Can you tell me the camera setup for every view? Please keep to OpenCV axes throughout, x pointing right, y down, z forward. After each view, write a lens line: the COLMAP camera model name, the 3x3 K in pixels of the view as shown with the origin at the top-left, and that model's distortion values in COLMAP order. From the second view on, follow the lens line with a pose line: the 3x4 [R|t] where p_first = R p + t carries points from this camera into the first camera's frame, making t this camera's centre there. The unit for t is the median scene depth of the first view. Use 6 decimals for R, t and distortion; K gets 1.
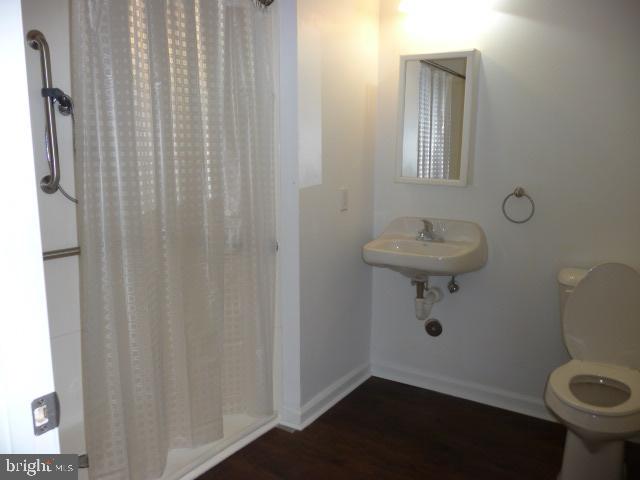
lens RADIAL K [[539.0, 0, 320.0], [0, 539.0, 240.0], [0, 0, 1]] dist [-0.033465, -0.000870]
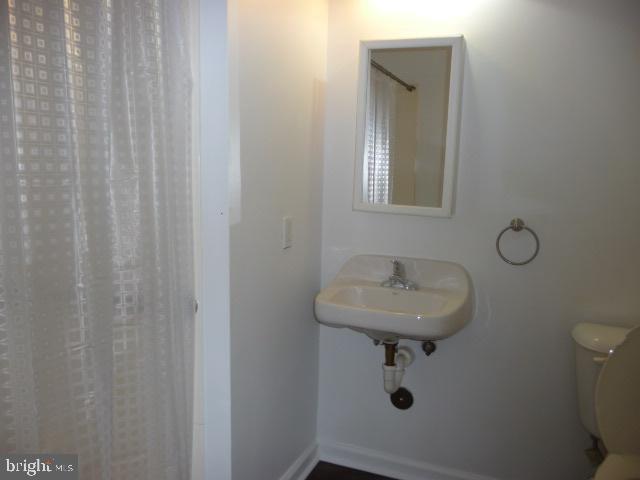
lens RADIAL K [[532.2, 0, 320.0], [0, 532.2, 240.0], [0, 0, 1]] dist [-0.015753, -0.004178]
pose [[0.983360, -0.006978, 0.181534, -0.046949], [0.011949, 0.999583, -0.026300, -0.051930], [-0.181275, 0.028032, 0.983033, 0.313149]]
